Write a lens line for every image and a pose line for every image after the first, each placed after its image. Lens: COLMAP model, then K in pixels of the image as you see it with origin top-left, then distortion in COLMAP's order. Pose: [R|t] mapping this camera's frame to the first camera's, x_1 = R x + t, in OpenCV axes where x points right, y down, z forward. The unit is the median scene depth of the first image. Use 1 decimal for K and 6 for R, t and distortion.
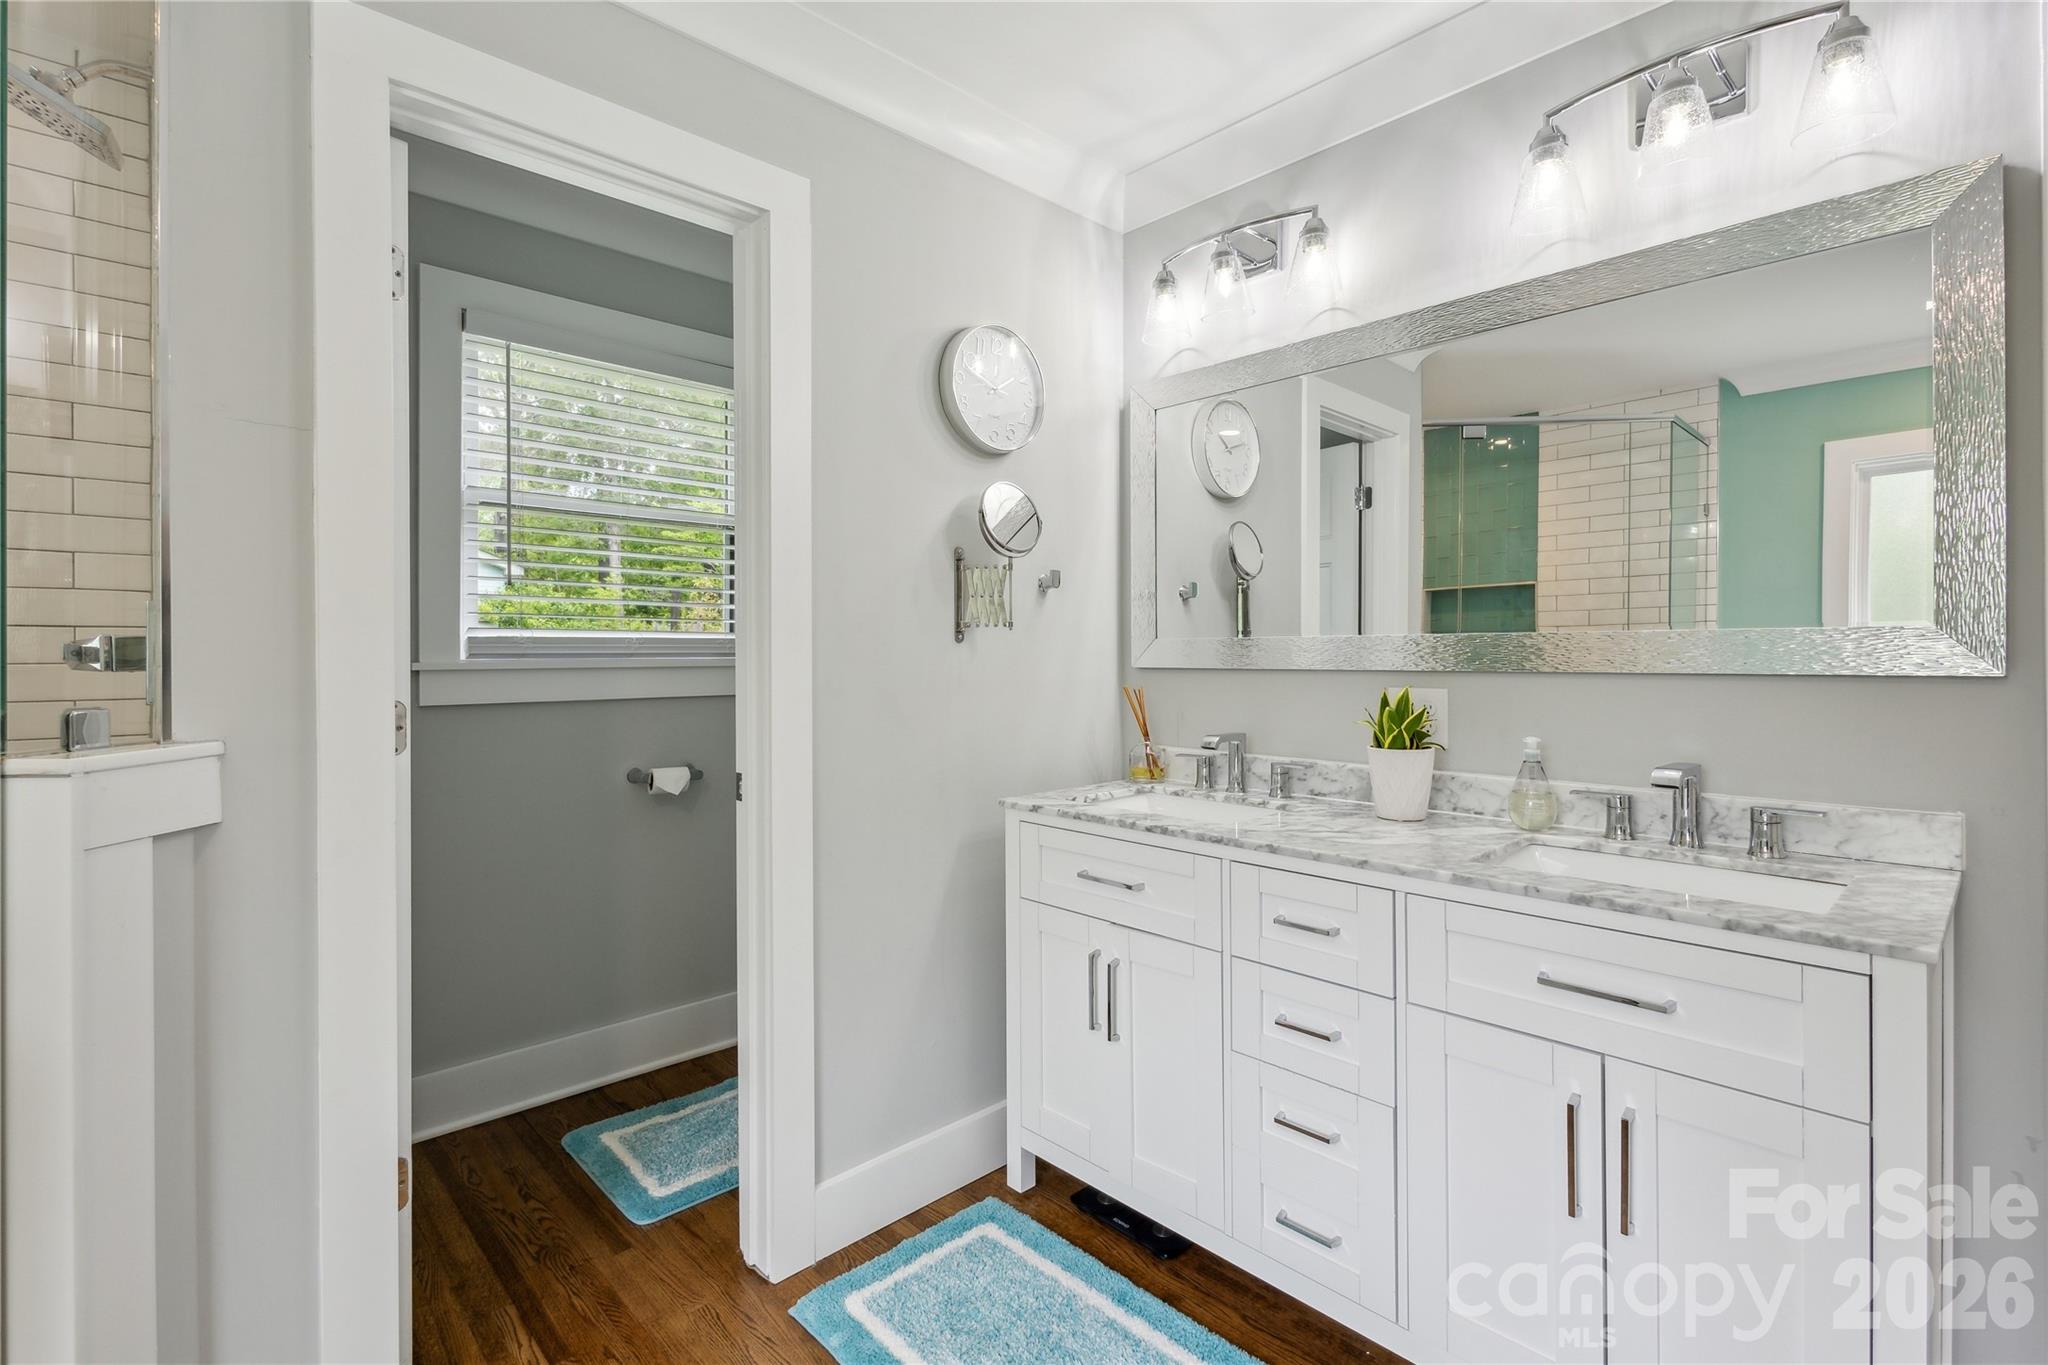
lens RADIAL K [[944.4, 0, 1024.5], [0, 944.4, 655.6], [0, 0, 1]] dist [-0.000394, -0.000078]
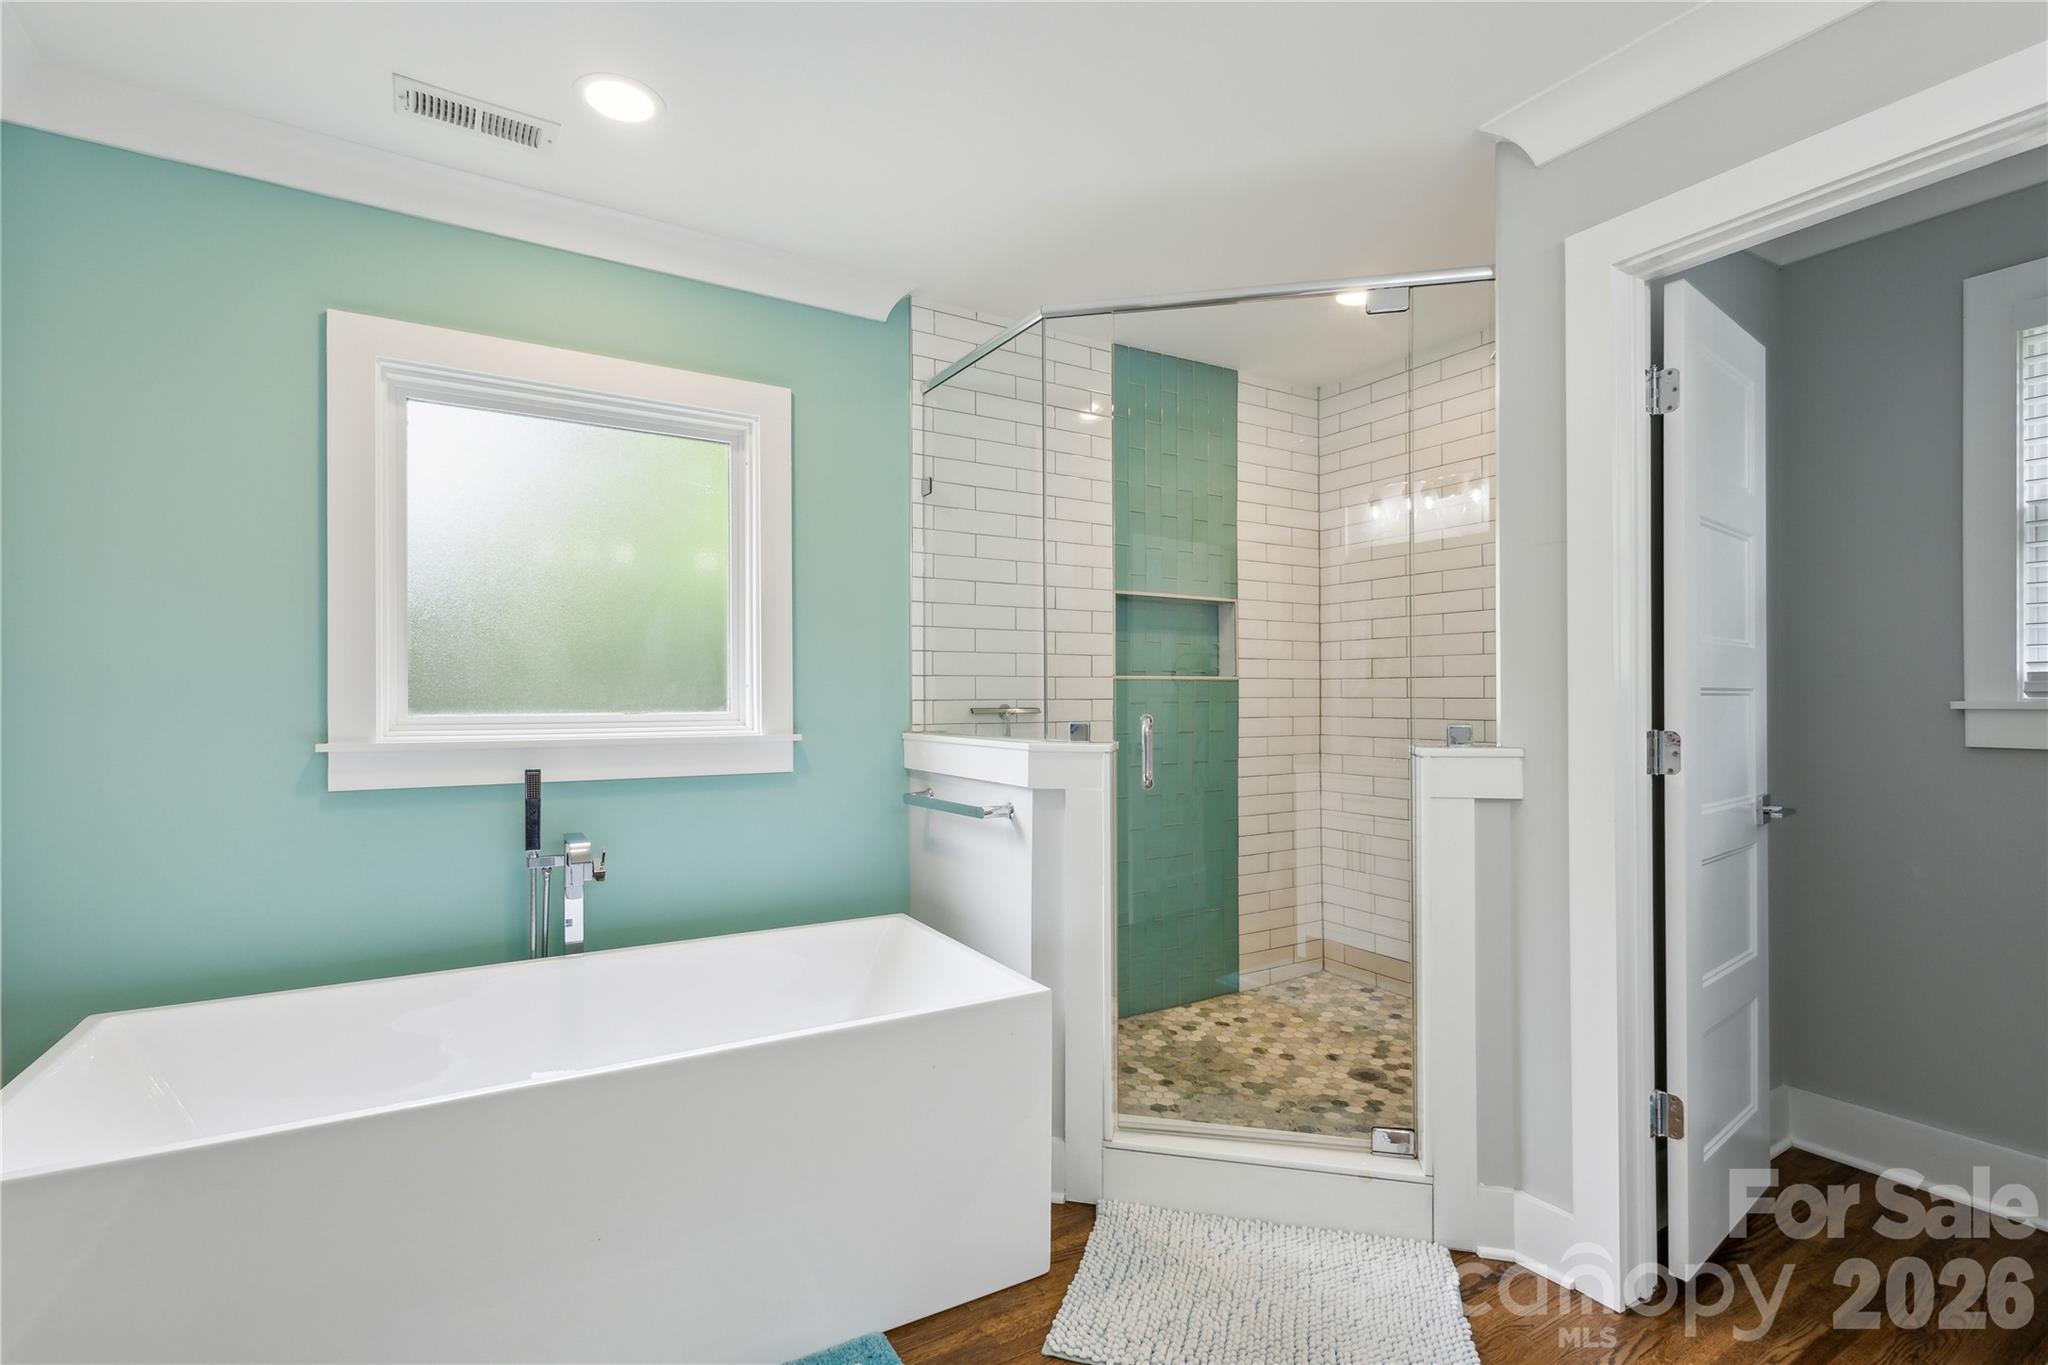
lens RADIAL K [[948.2, 0, 1029.6], [0, 948.2, 687.9], [0, 0, 1]] dist [0.000607, 0.000244]
pose [[-0.209719, -0.002790, -0.977758, 0.900706], [0.002150, 0.999992, -0.003314, -0.008964], [0.977759, -0.002798, -0.209711, 0.520358]]
